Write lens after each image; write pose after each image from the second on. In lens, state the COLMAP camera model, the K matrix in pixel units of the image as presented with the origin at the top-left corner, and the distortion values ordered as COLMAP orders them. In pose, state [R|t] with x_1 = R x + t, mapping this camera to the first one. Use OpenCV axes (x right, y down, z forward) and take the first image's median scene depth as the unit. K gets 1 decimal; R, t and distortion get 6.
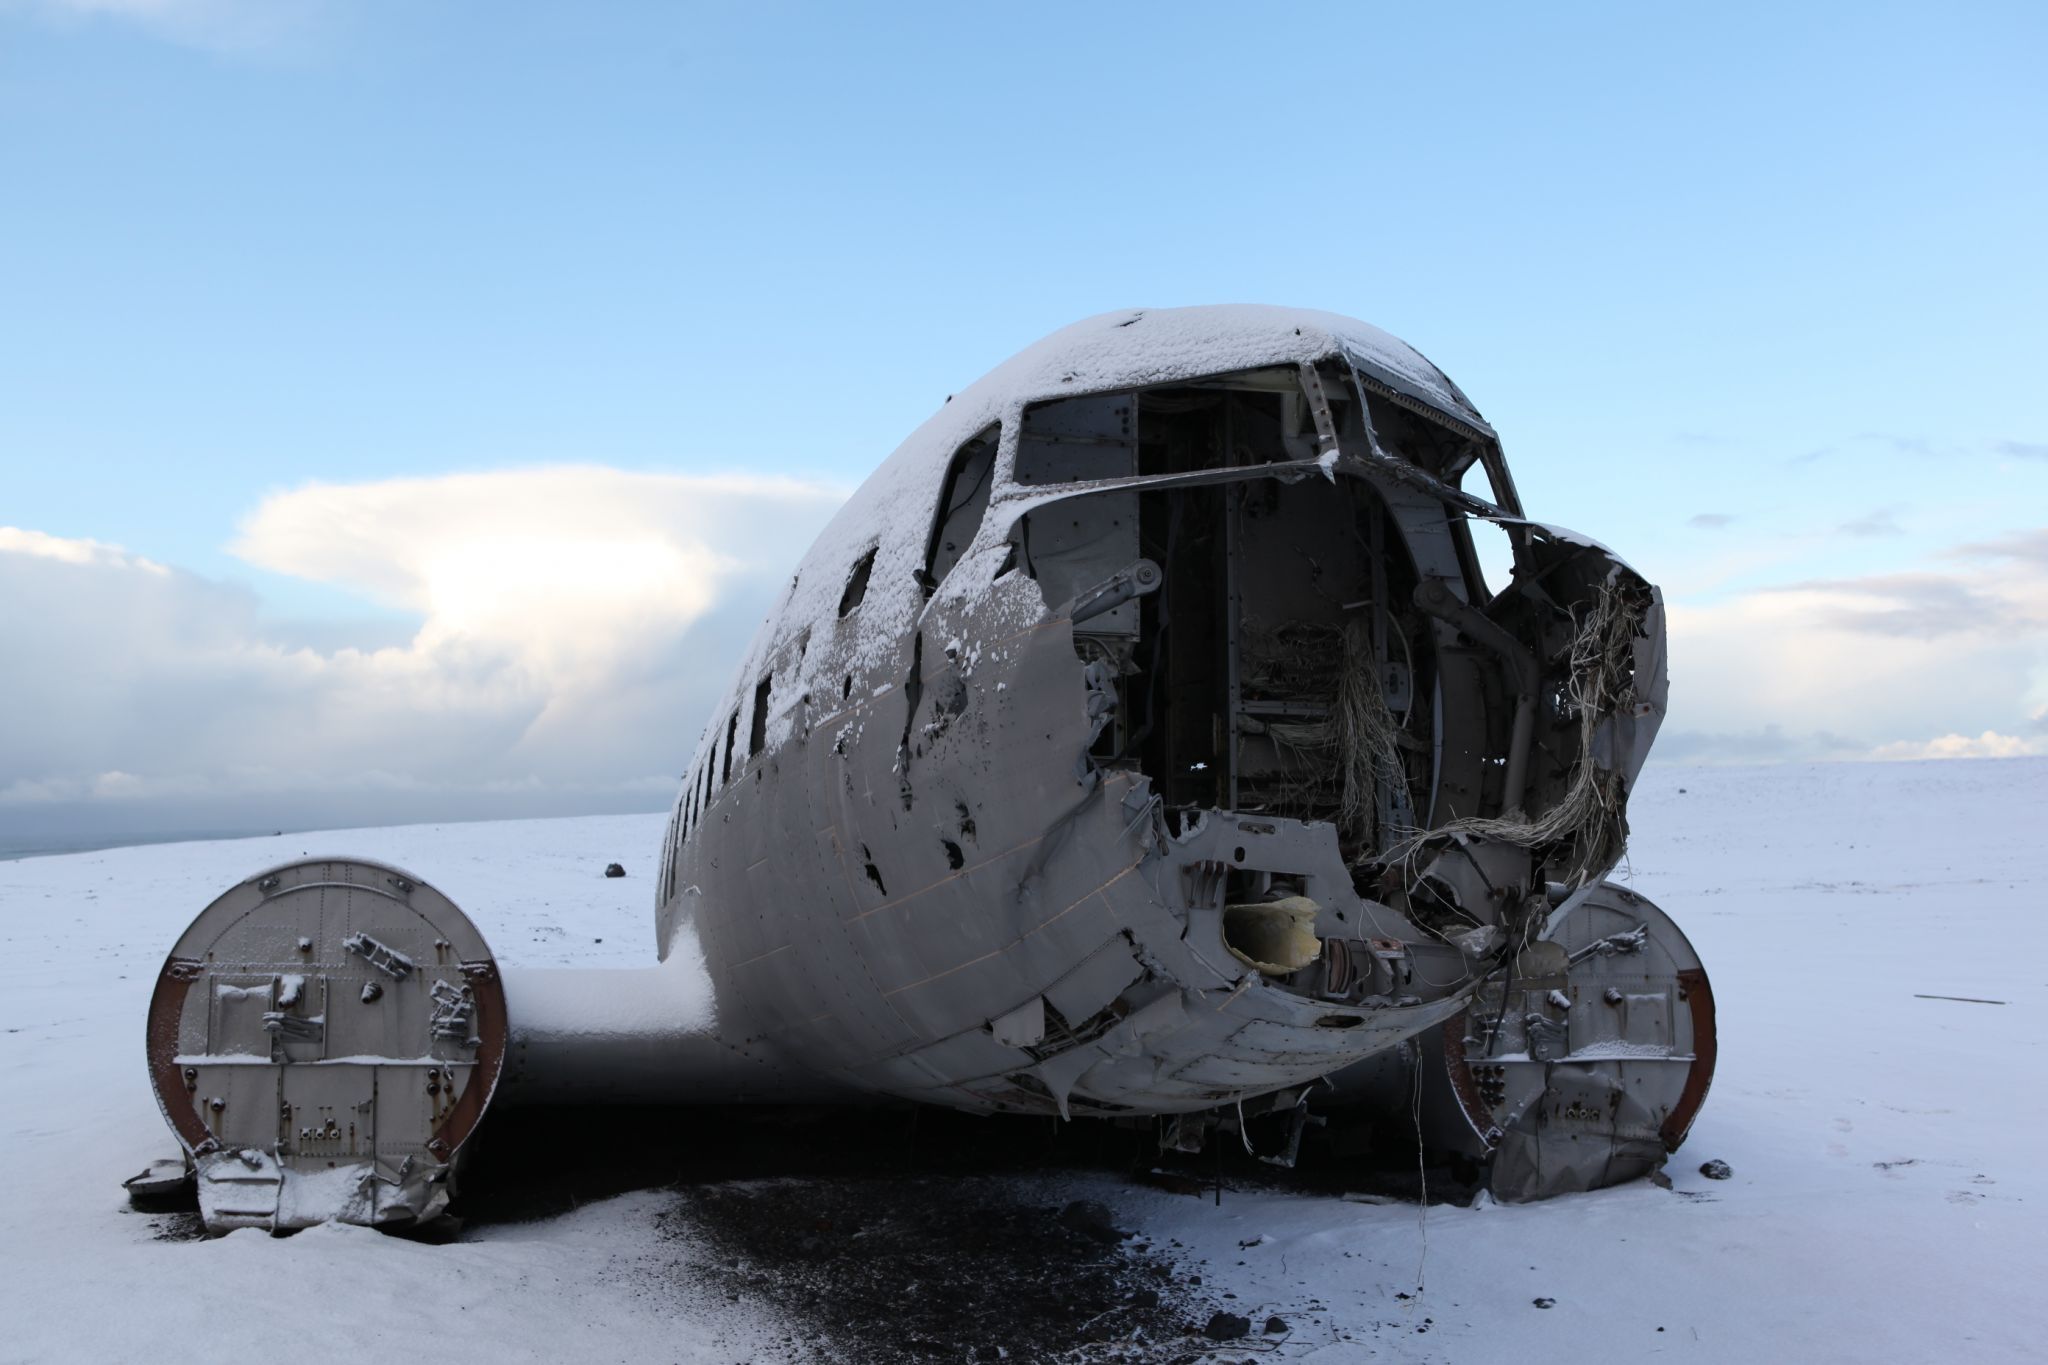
lens RADIAL K [[2070.0, 0, 1035.2], [0, 2070.0, 689.2], [0, 0, 1]] dist [-0.044326, 0.000000]
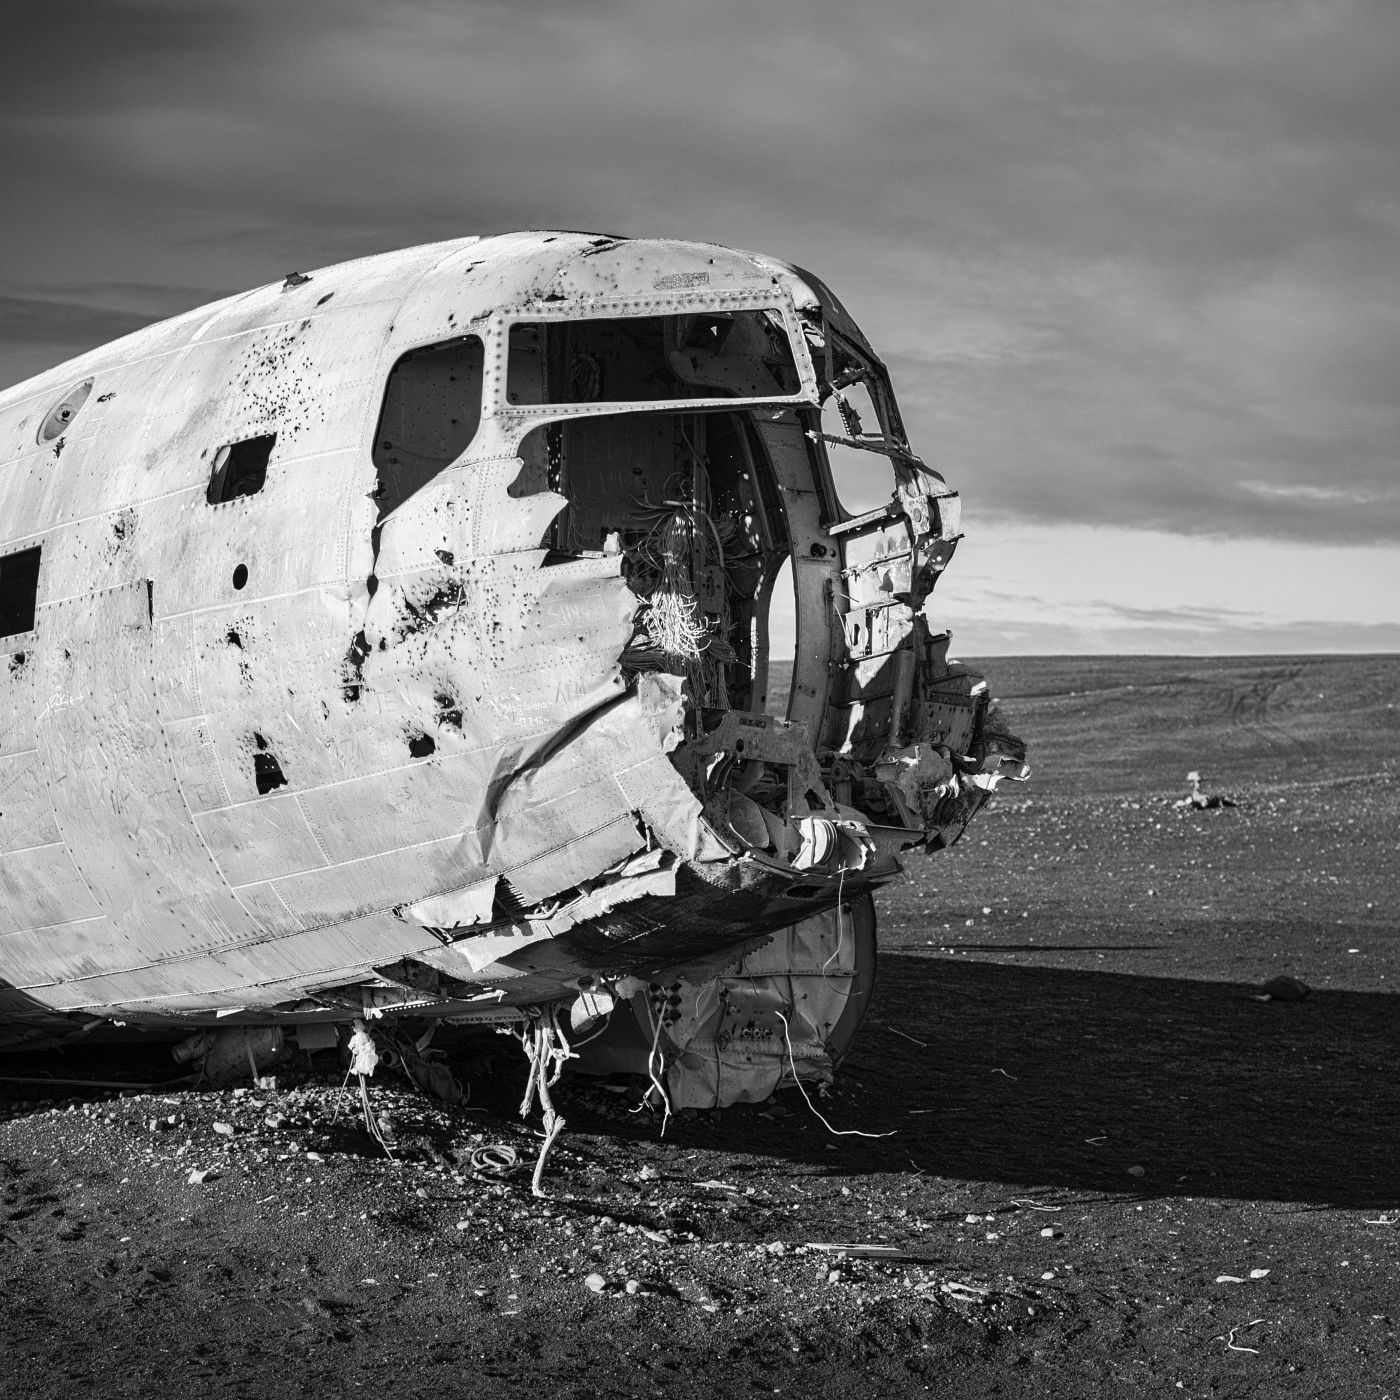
lens RADIAL K [[3075.6, 0, 684.2], [0, 3075.6, 802.5], [0, 0, 1]] dist [-0.028642, 0.000000]
pose [[0.928044, 0.007338, 0.372398, -0.338455], [-0.039868, 0.996019, 0.079730, -0.014066], [-0.370331, -0.088839, 0.924642, -0.342513]]
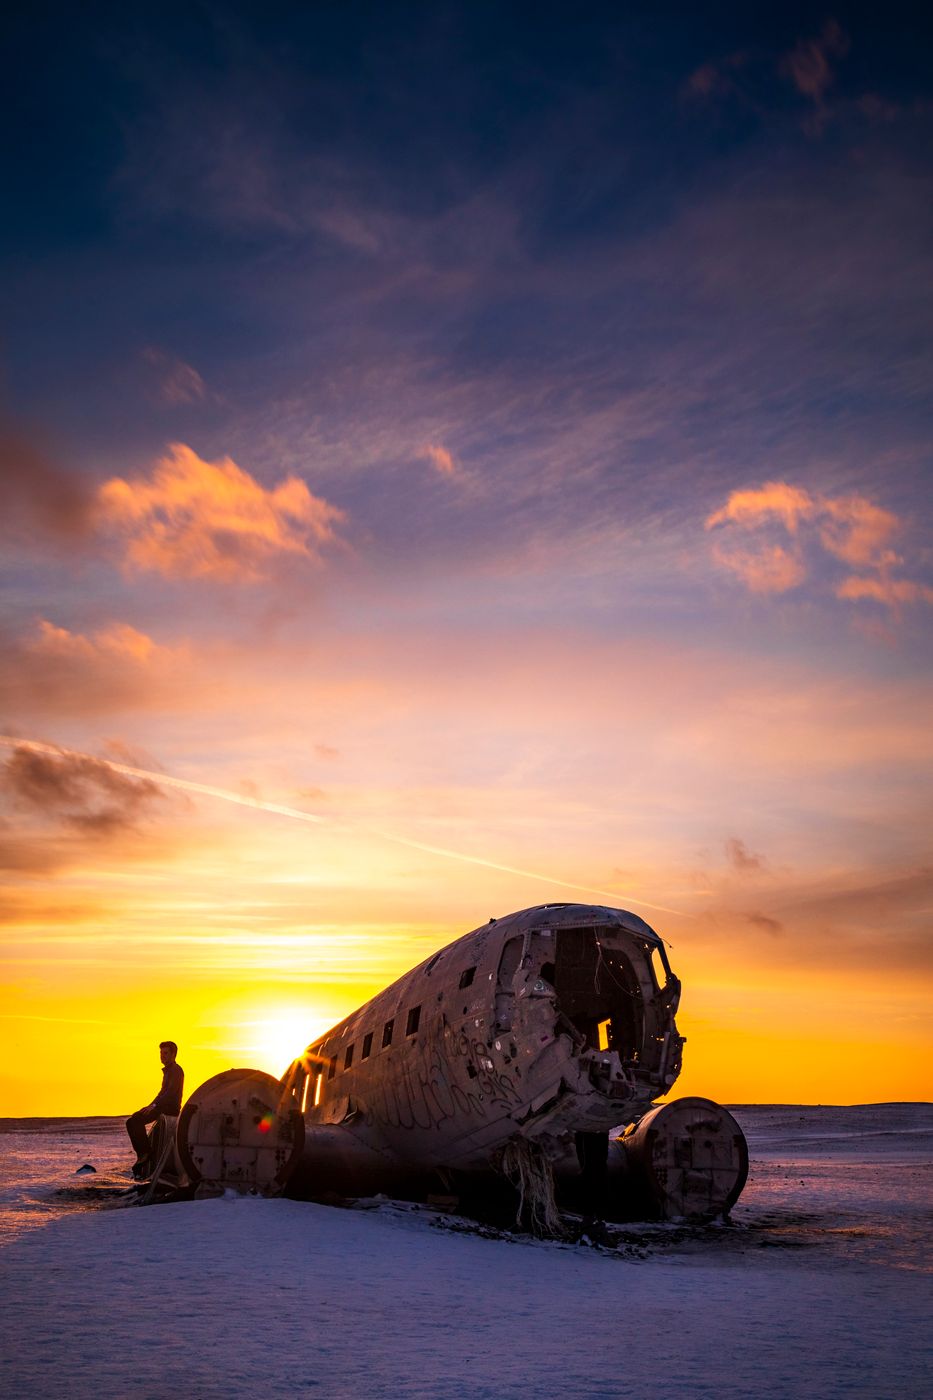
lens RADIAL K [[1421.1, 0, 466.0], [0, 1421.1, 701.8], [0, 0, 1]] dist [-0.023310, 0.000000]
pose [[0.996505, 0.050639, 0.066432, -0.201390], [-0.034162, 0.972805, -0.229093, 0.029800], [-0.076226, 0.226023, 0.971135, -0.981717]]
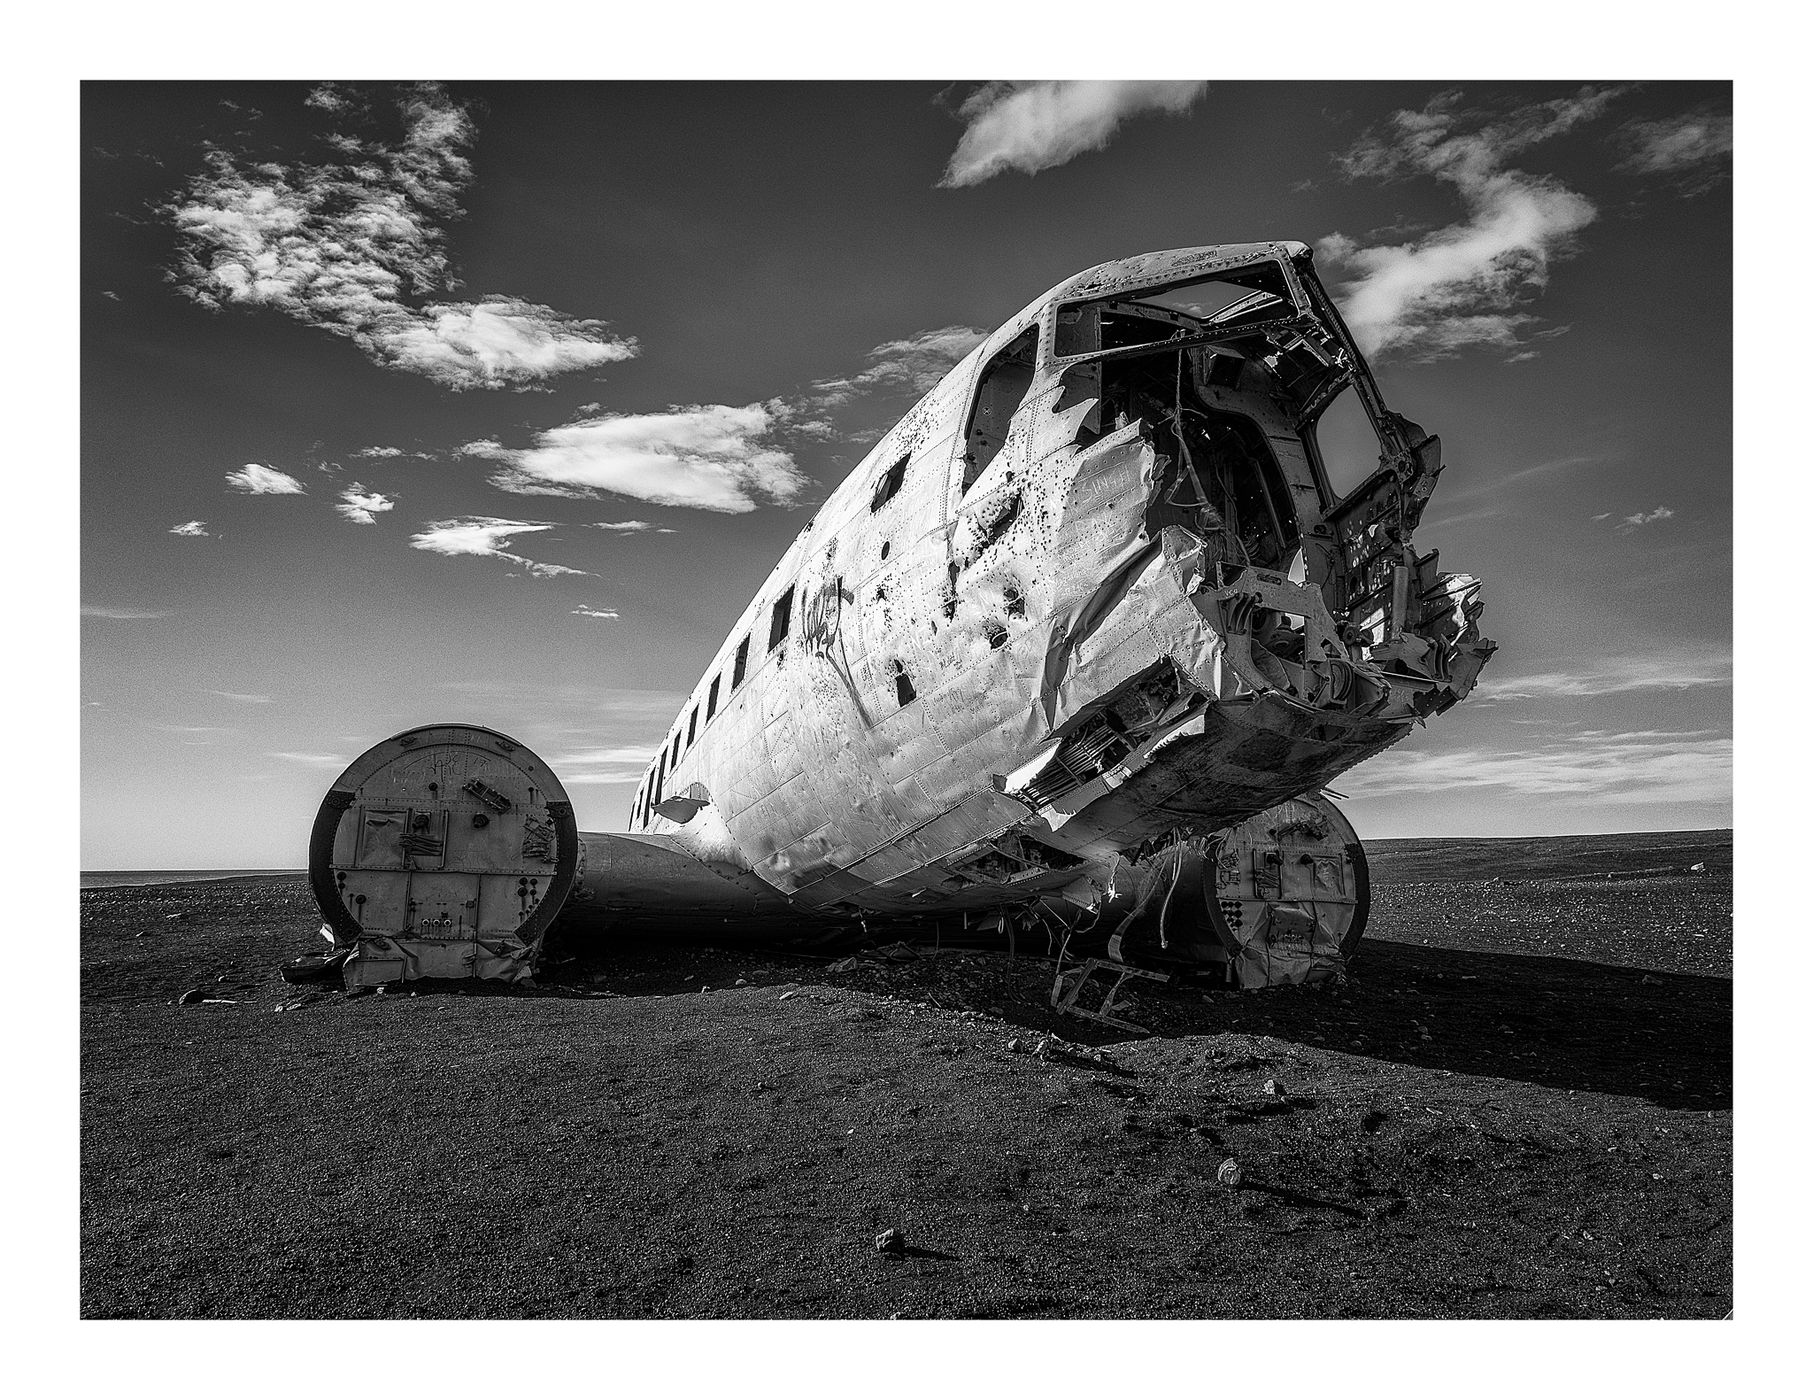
lens RADIAL K [[1190.2, 0, 908.9], [0, 1190.2, 689.7], [0, 0, 1]] dist [-0.009547, 0.001028]
pose [[0.995234, 0.030208, 0.092714, -0.112119], [-0.022074, 0.995916, -0.087540, 0.124200], [-0.094980, 0.085076, 0.991837, 0.169042]]
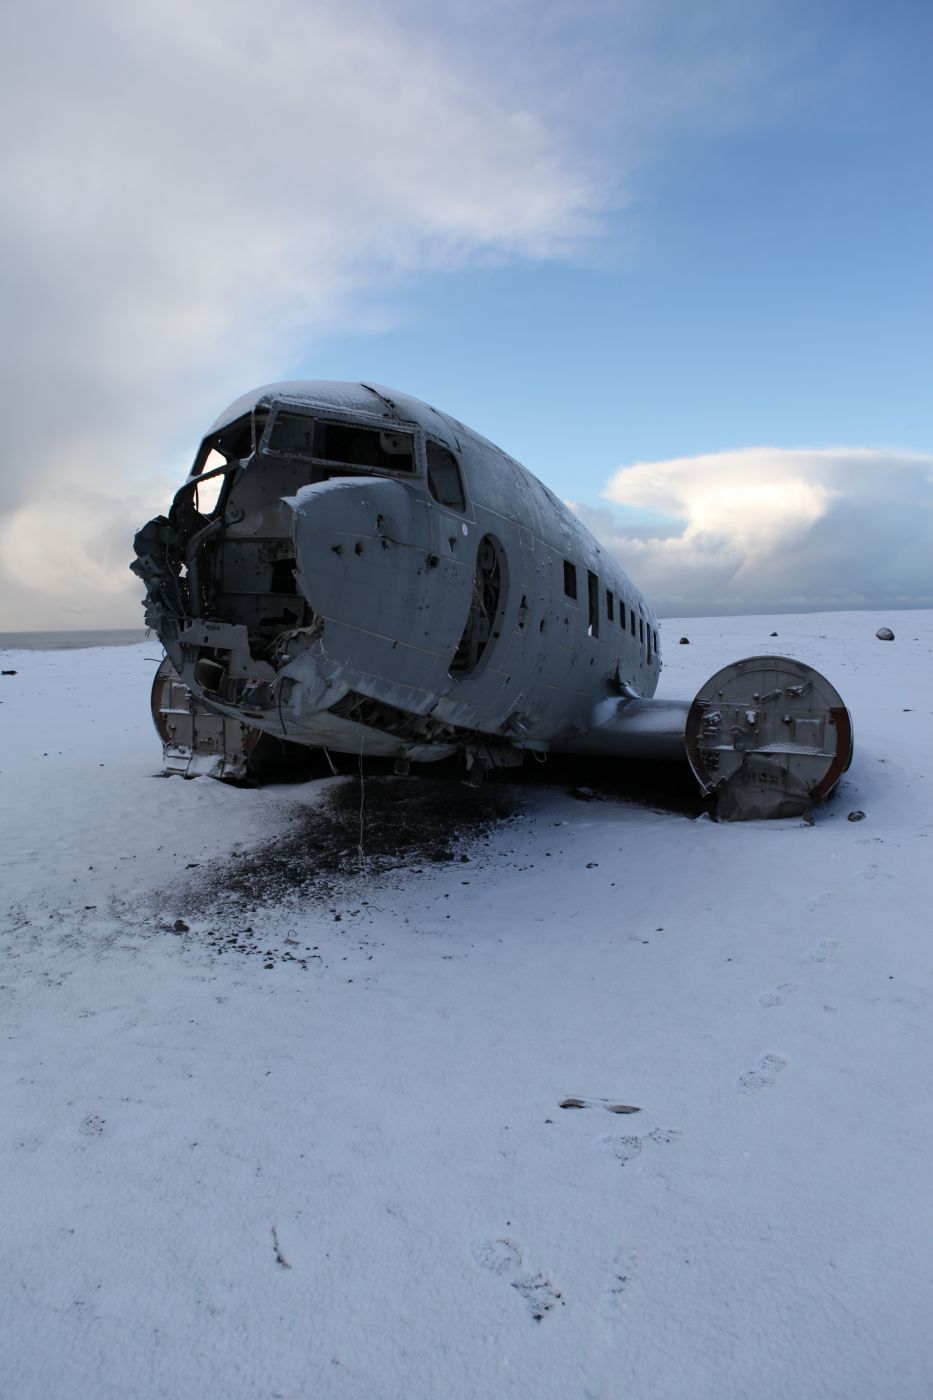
lens RADIAL K [[960.7, 0, 477.3], [0, 960.7, 694.6], [0, 0, 1]] dist [-0.095388, 0.002145]
pose [[0.878831, 0.046925, -0.474820, 0.509594], [0.021952, 0.990122, 0.138480, 0.001243], [0.476628, -0.132123, 0.869120, 0.137097]]
